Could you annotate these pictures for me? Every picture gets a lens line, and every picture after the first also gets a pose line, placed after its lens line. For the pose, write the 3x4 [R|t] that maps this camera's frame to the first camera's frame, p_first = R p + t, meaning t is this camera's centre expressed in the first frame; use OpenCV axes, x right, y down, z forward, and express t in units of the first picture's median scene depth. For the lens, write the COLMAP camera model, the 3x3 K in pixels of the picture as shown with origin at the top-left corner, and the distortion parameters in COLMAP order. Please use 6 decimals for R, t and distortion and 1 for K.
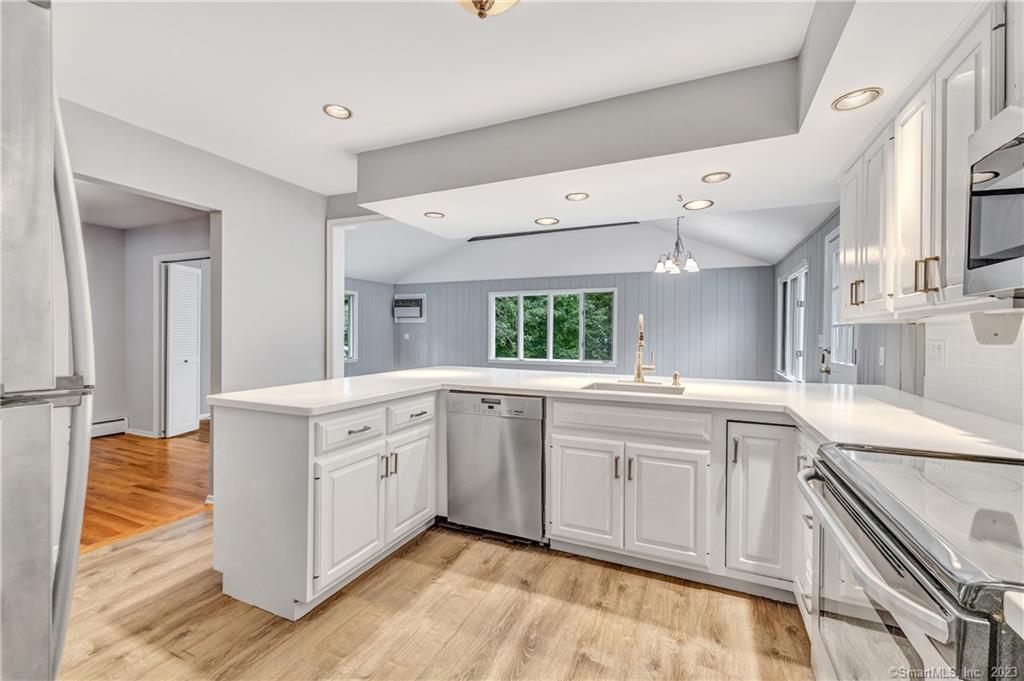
lens RADIAL K [[440.9, 0, 507.2], [0, 440.9, 334.2], [0, 0, 1]] dist [0.009384, -0.000577]
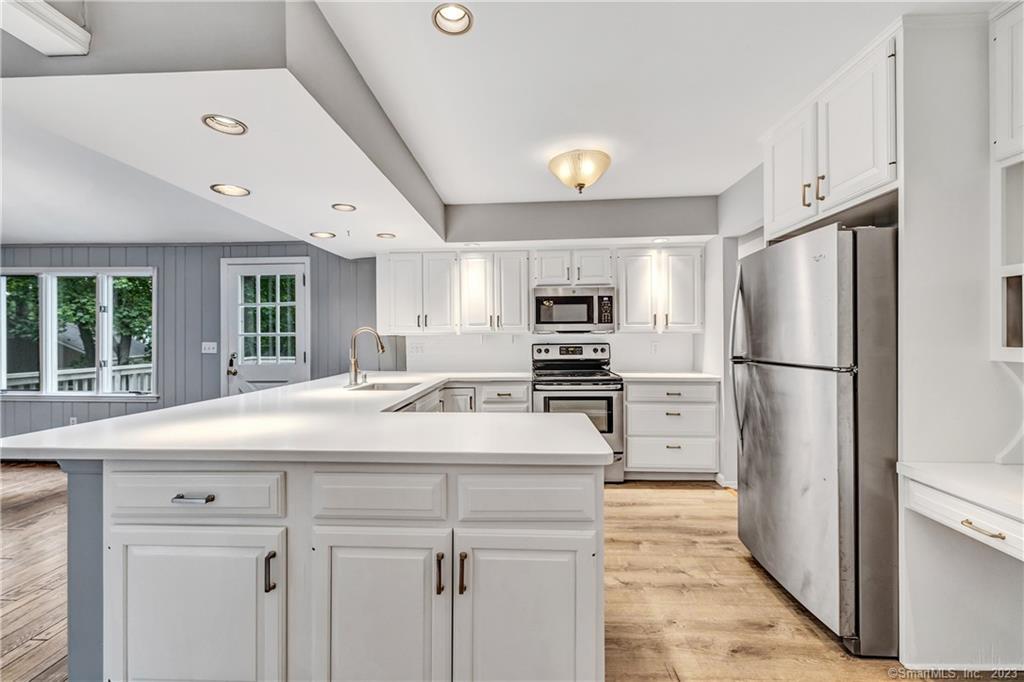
lens RADIAL K [[440.9, 0, 511.0], [0, 440.9, 341.1], [0, 0, 1]] dist [0.009384, -0.000577]
pose [[-0.387946, -0.007134, 0.921655, -1.152591], [0.004602, 0.999943, 0.009678, -0.018715], [-0.921671, 0.007996, -0.387891, 1.322896]]
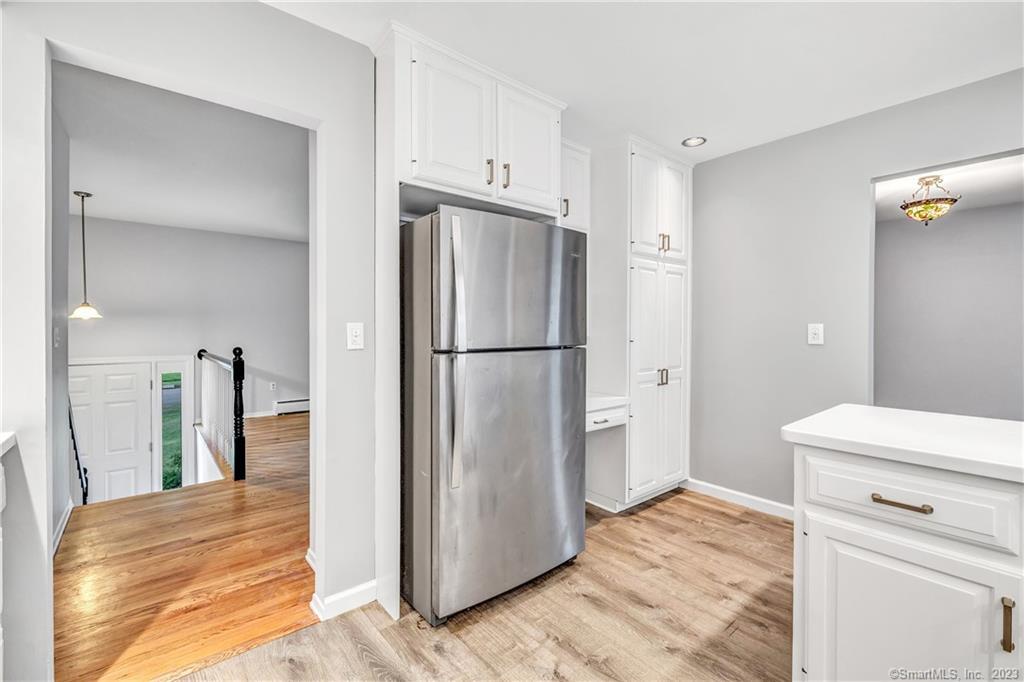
lens RADIAL K [[440.9, 0, 494.2], [0, 440.9, 331.8], [0, 0, 1]] dist [0.009384, -0.000577]
pose [[-0.439076, 0.004920, -0.898436, 0.358059], [0.001190, 0.999987, 0.004895, 0.006918], [0.898449, 0.001080, -0.439077, 0.742328]]
